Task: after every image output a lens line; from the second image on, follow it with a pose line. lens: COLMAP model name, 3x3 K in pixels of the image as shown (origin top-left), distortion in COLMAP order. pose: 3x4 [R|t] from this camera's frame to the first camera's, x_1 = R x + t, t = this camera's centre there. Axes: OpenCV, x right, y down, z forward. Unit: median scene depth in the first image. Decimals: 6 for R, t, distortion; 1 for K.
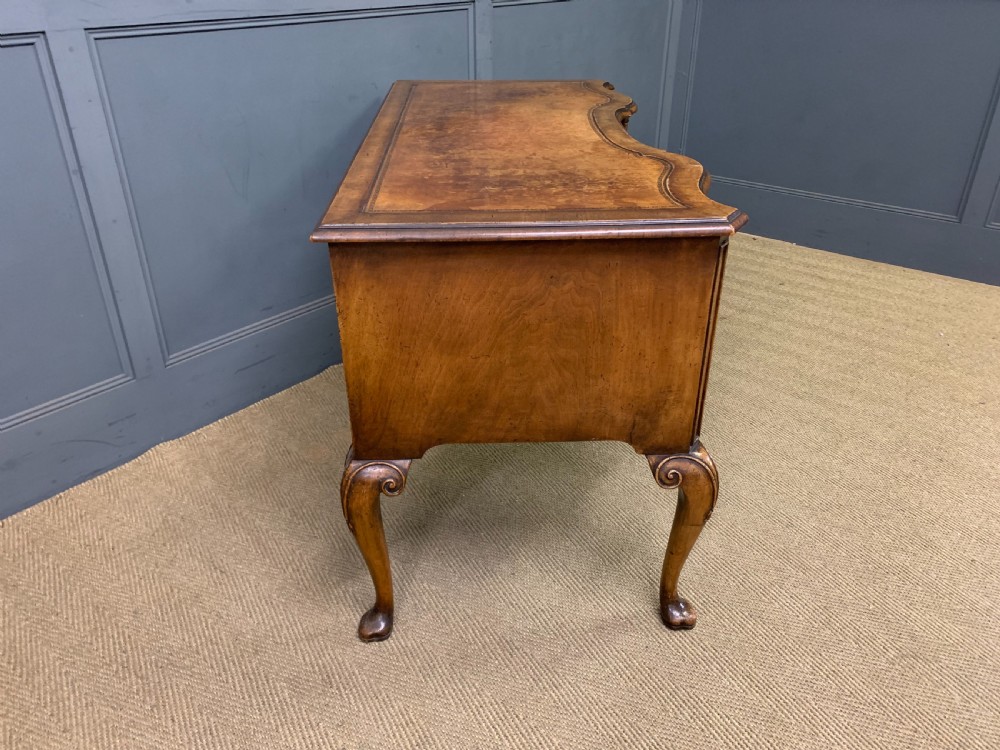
lens RADIAL K [[771.5, 0, 488.9], [0, 771.5, 379.2], [0, 0, 1]] dist [0.035562, -0.005112]
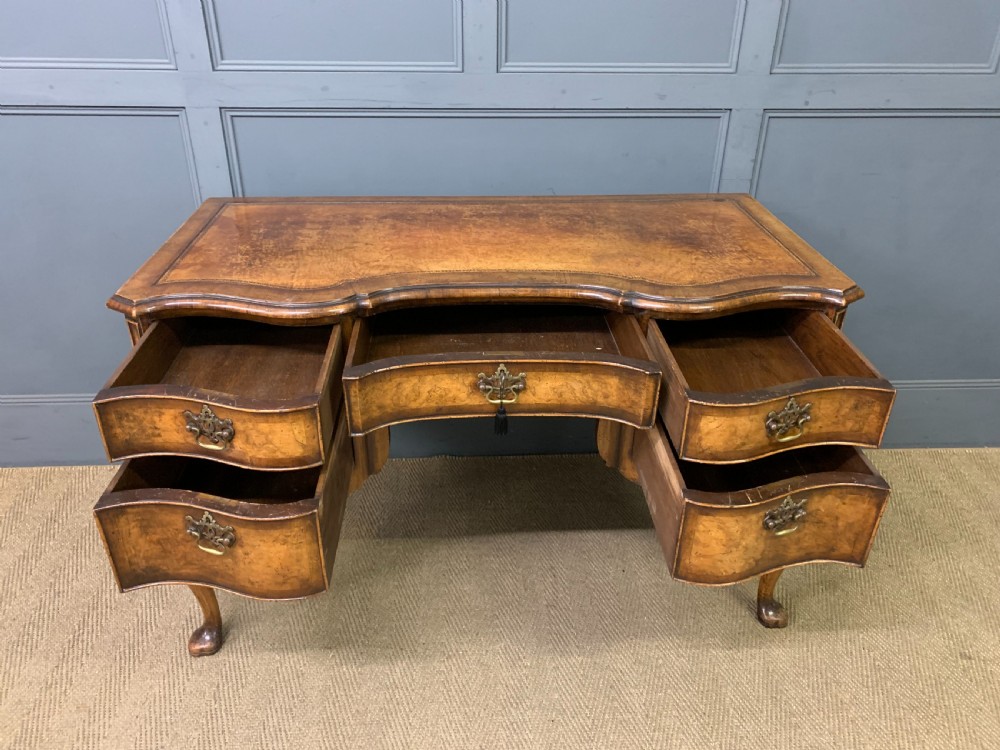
lens RADIAL K [[760.8, 0, 504.2], [0, 760.8, 368.1], [0, 0, 1]] dist [0.035538, -0.012100]
pose [[0.042026, 0.485124, -0.873435, 1.219790], [-0.502550, 0.765832, 0.401179, -0.771029], [0.863526, 0.422084, 0.275984, 1.075192]]
